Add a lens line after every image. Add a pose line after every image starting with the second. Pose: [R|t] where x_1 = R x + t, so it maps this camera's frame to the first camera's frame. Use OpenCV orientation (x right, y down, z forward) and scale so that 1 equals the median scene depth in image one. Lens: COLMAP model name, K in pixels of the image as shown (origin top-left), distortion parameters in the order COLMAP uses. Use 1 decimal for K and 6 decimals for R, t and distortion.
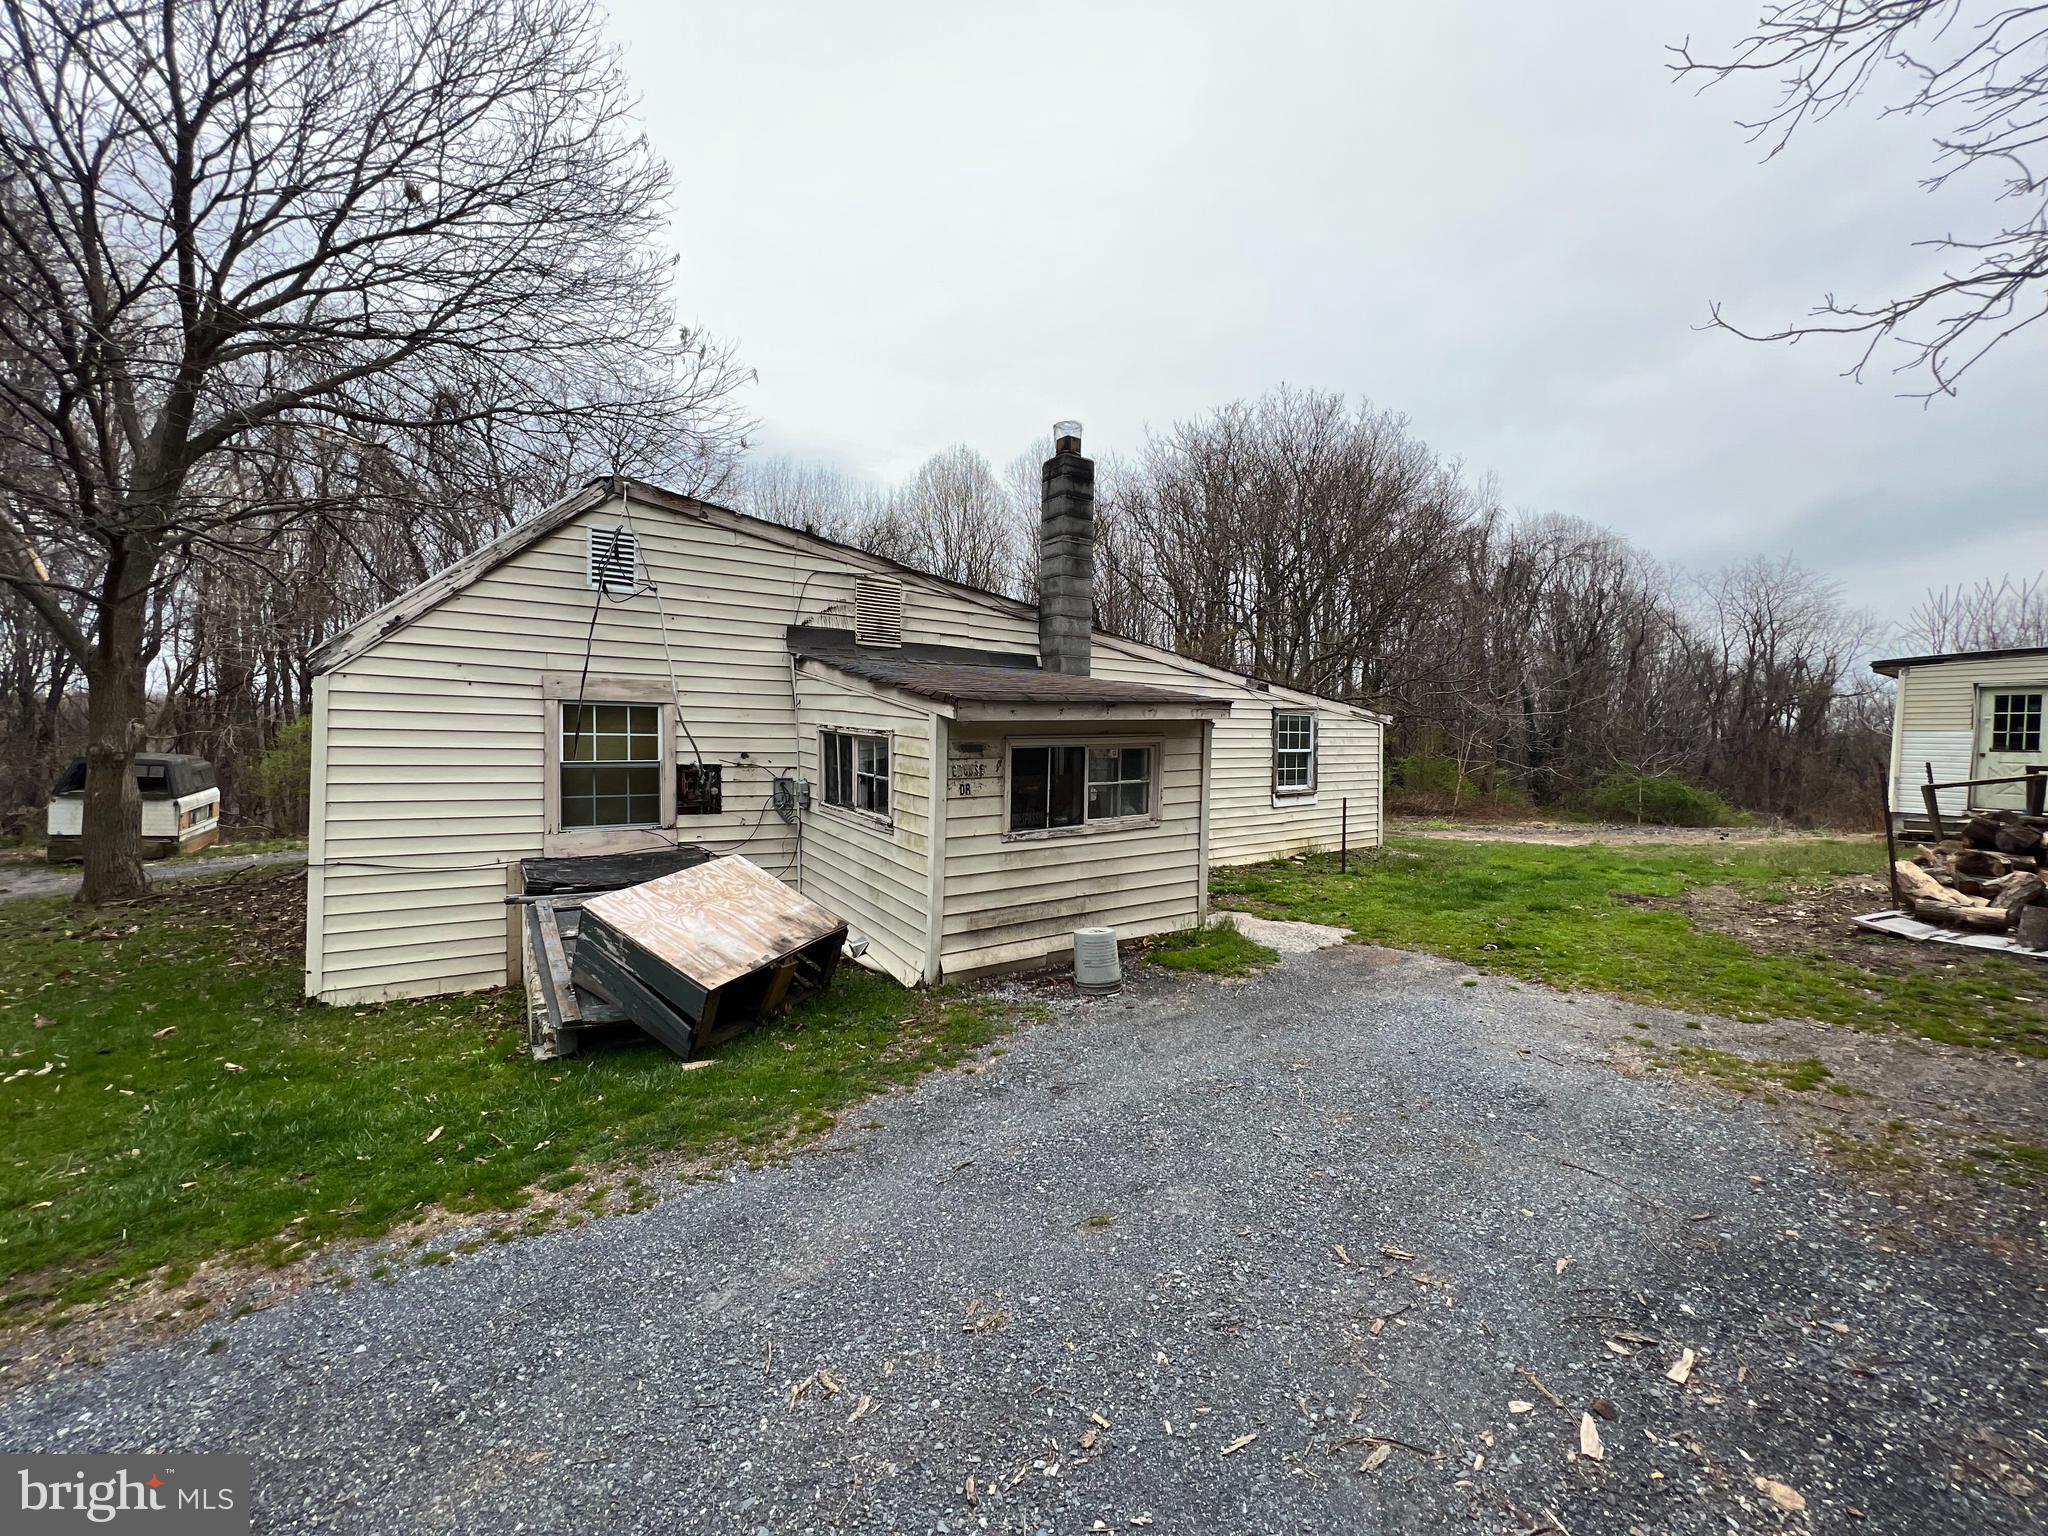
lens RADIAL K [[816.2, 0, 1018.5], [0, 816.2, 762.9], [0, 0, 1]] dist [0.000561, -0.000294]
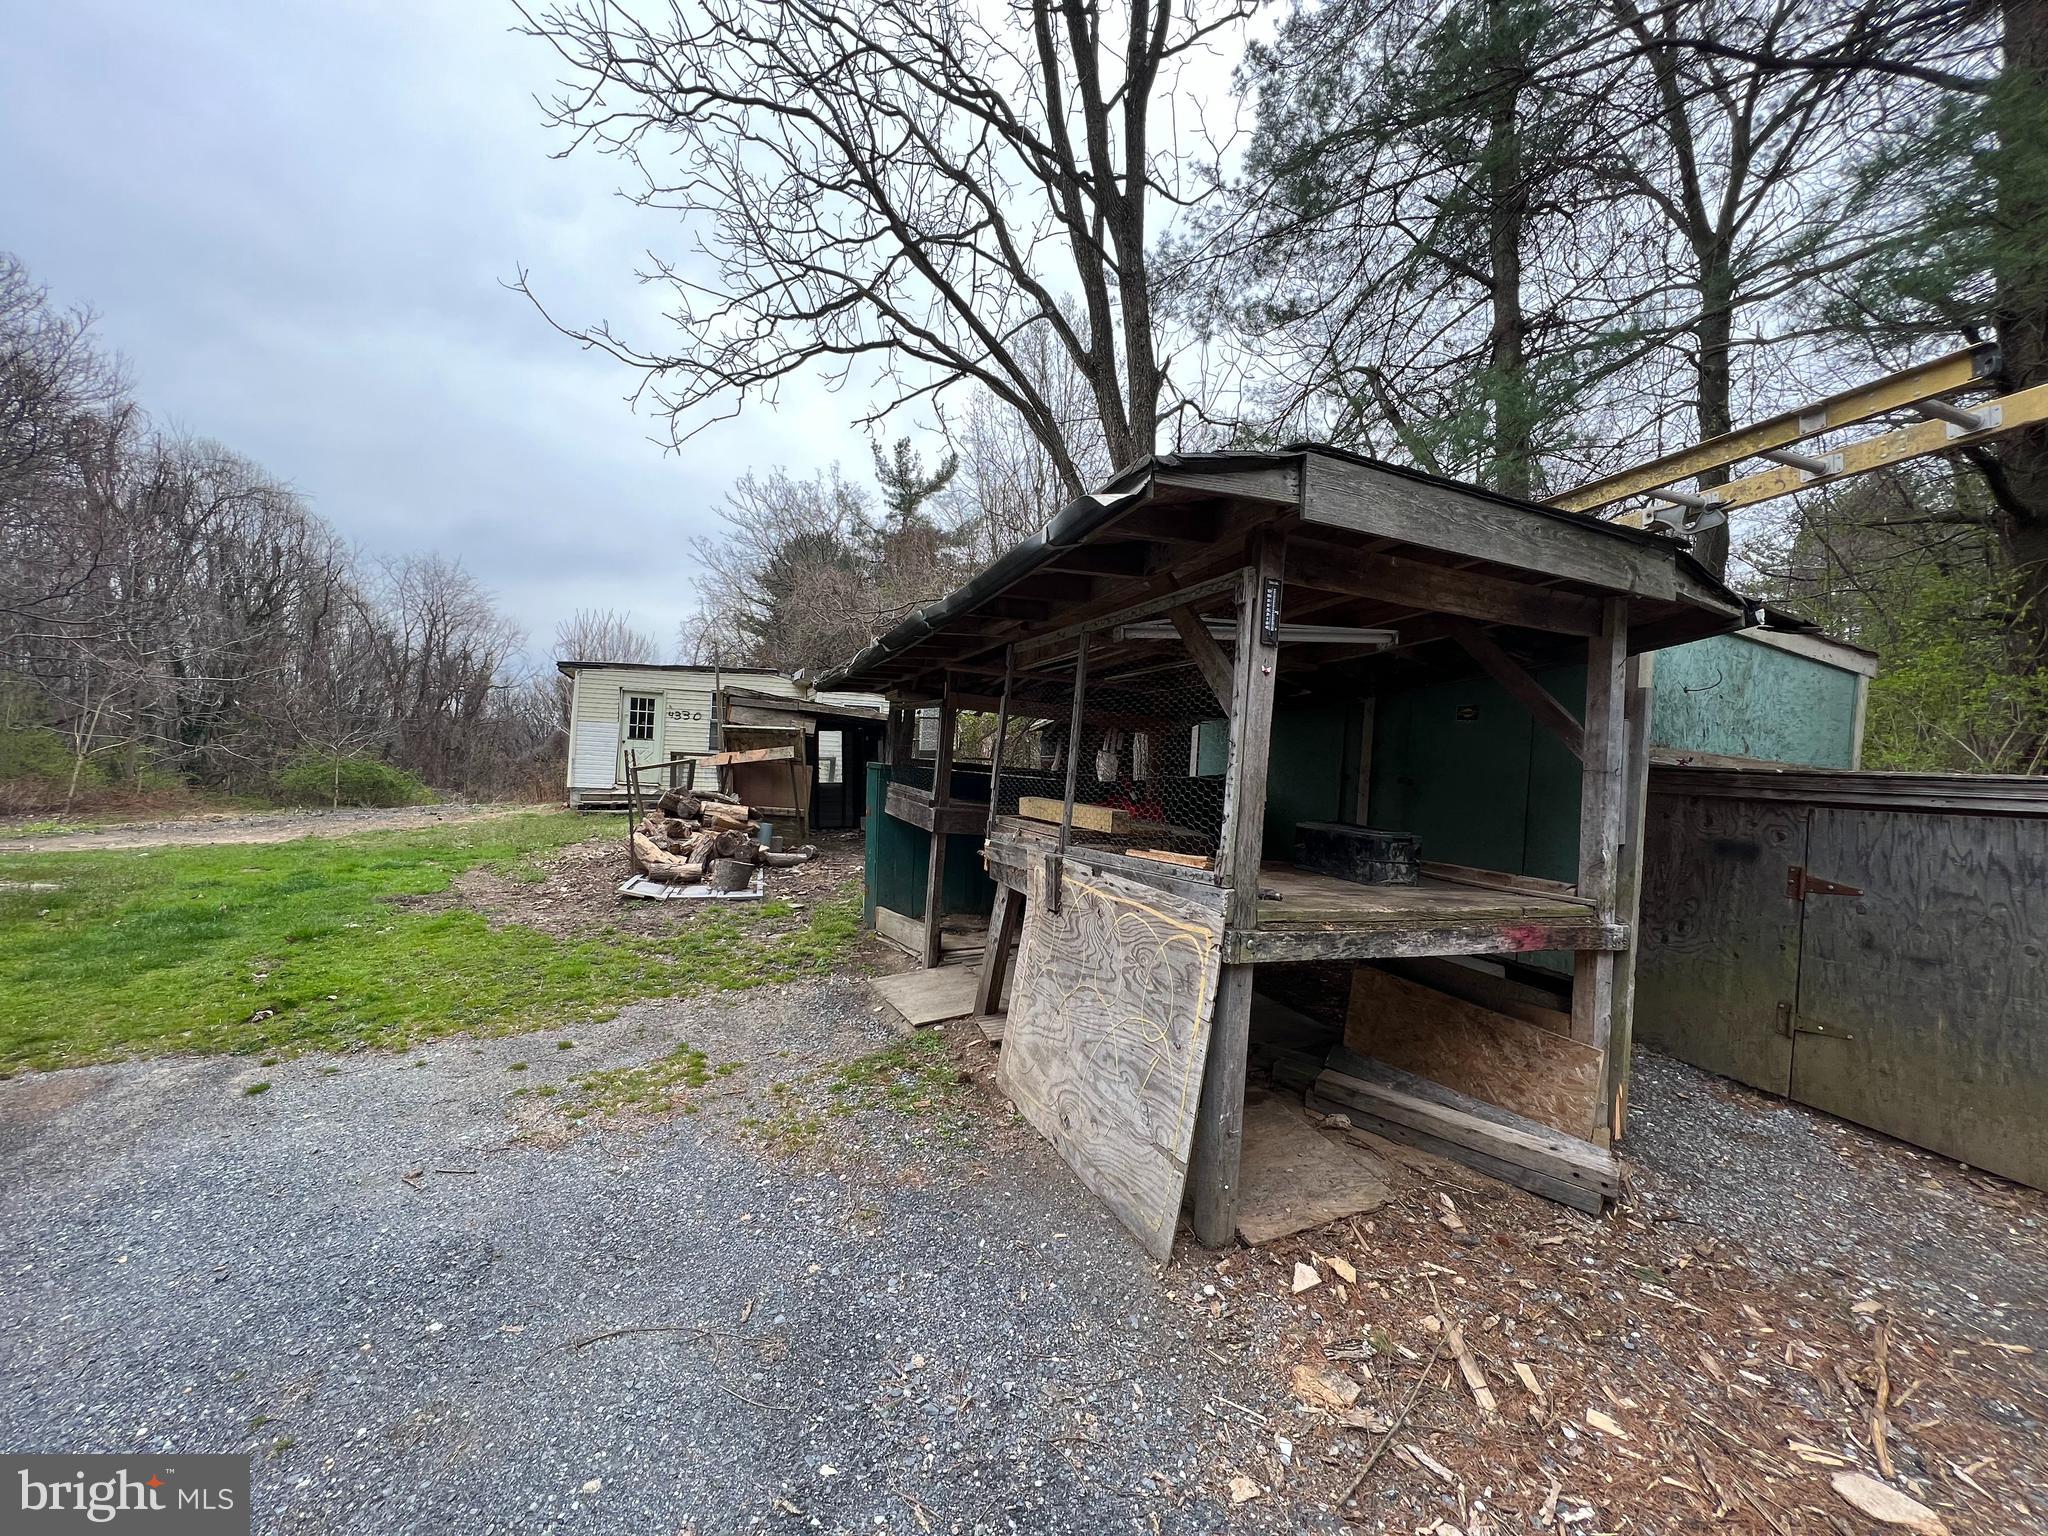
lens RADIAL K [[816.2, 0, 1015.2], [0, 816.2, 764.2], [0, 0, 1]] dist [0.000561, -0.000294]
pose [[0.205031, -0.010637, 0.978698, 0.024117], [-0.017039, 0.999751, 0.014436, -0.005260], [-0.978607, -0.019636, 0.204798, 0.165606]]
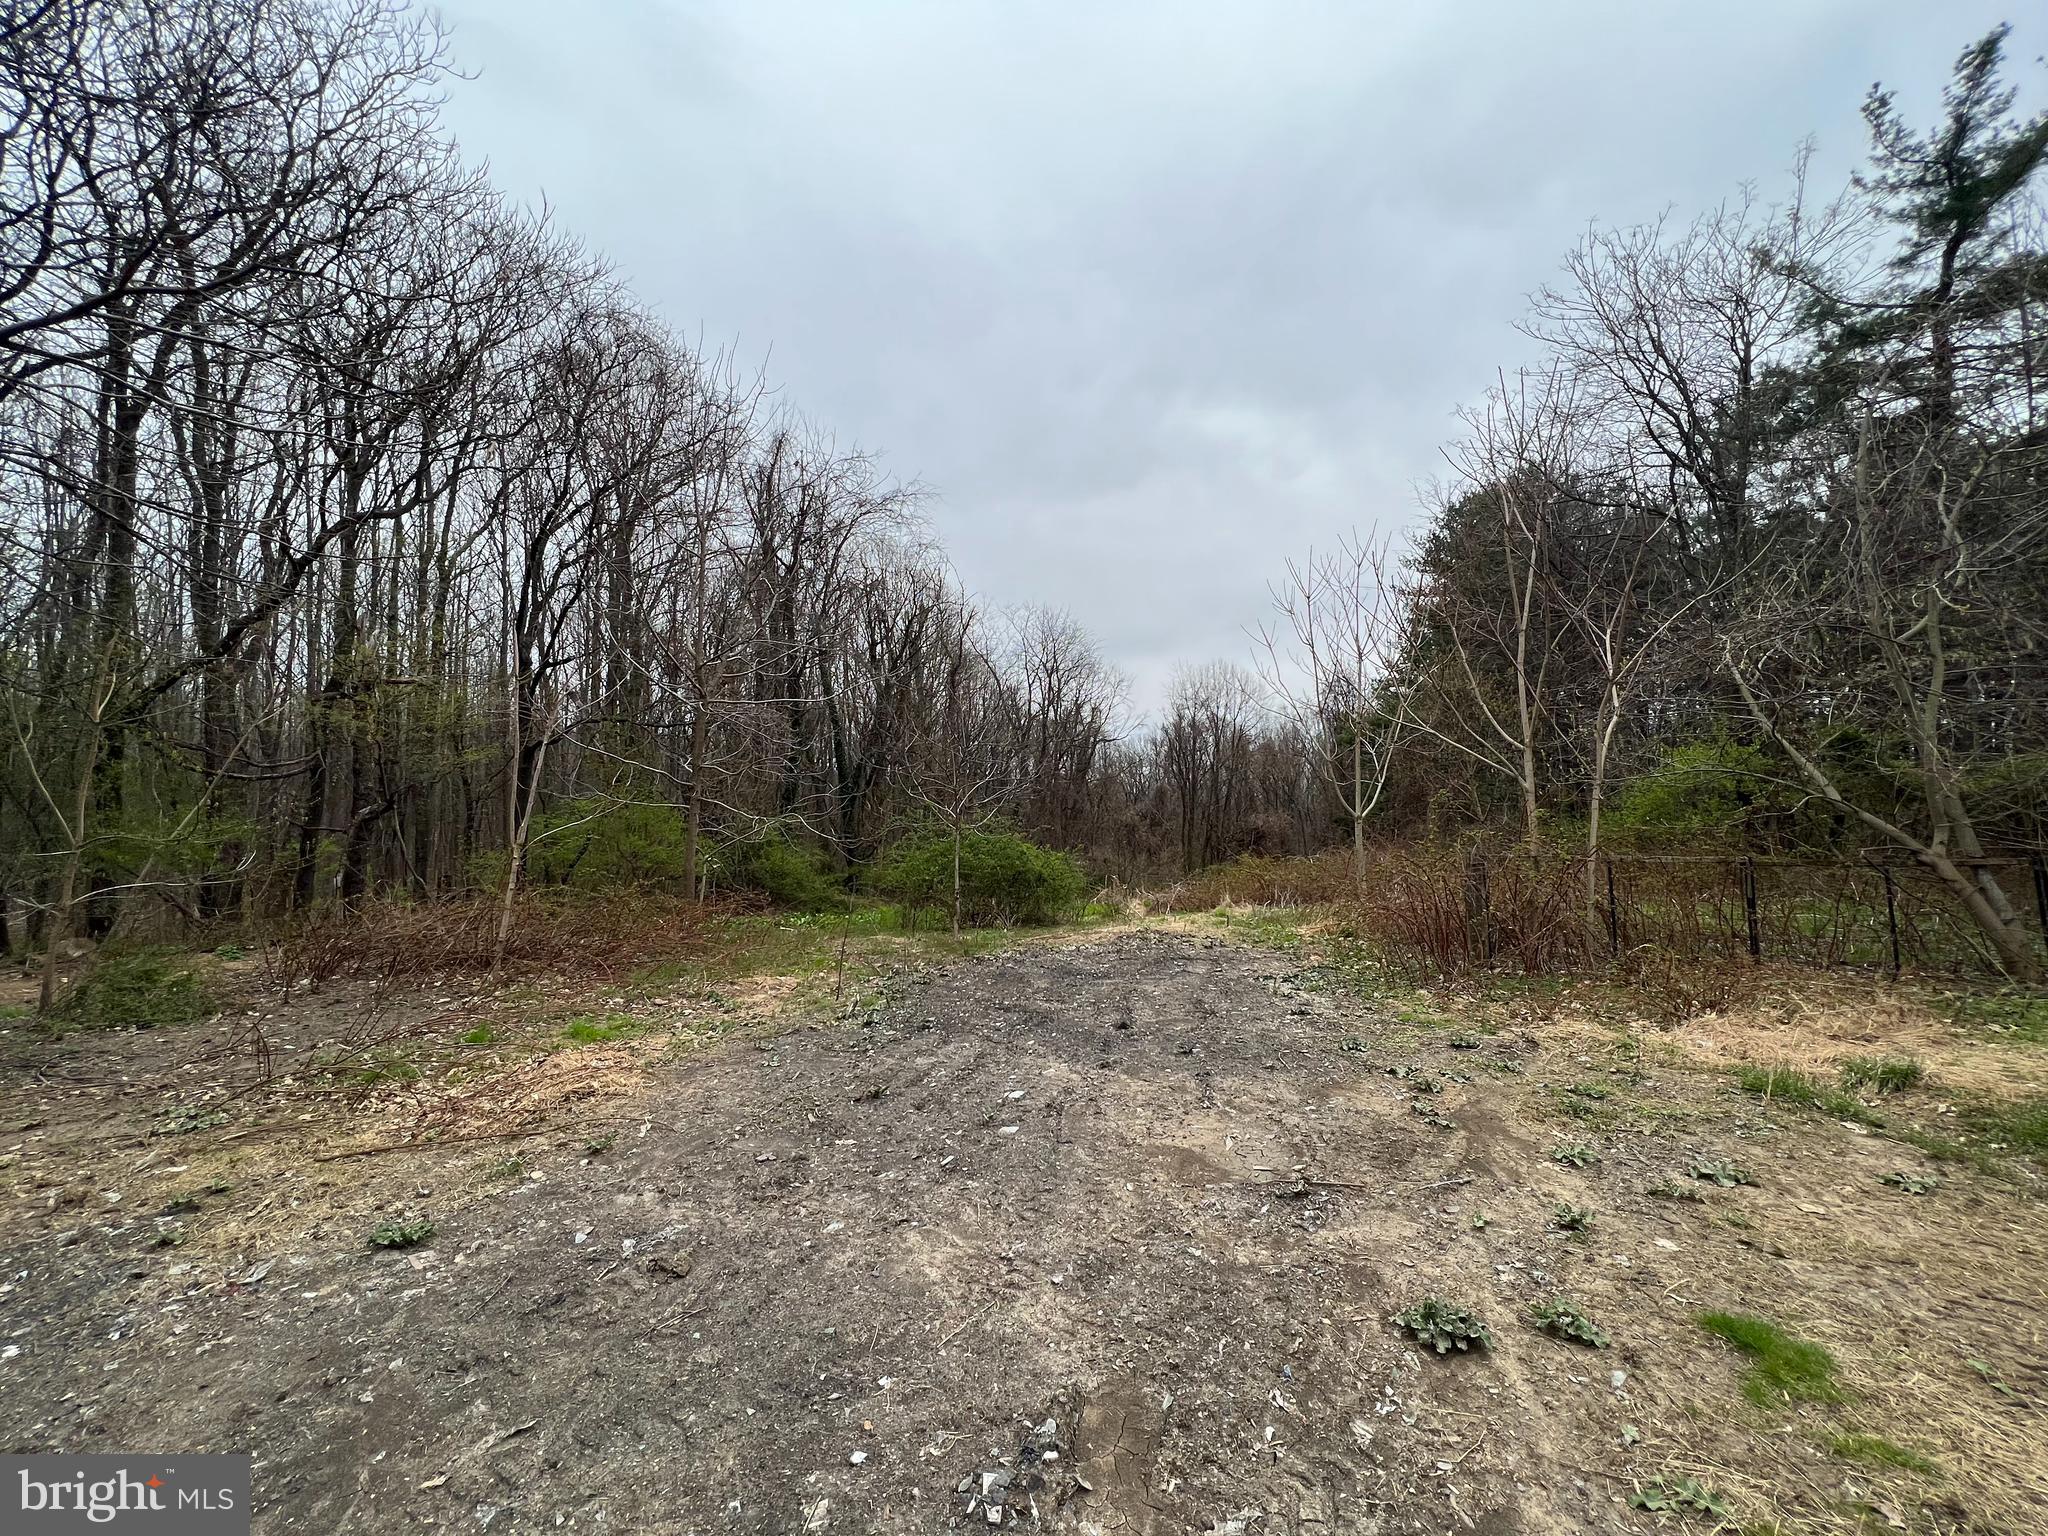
lens RADIAL K [[816.2, 0, 1017.7], [0, 816.2, 760.9], [0, 0, 1]] dist [0.000561, -0.000294]
pose [[0.752922, 0.020182, 0.657801, 1.614741], [0.019307, 0.998422, -0.052731, 0.007819], [-0.657827, 0.052403, 0.751344, 2.094627]]
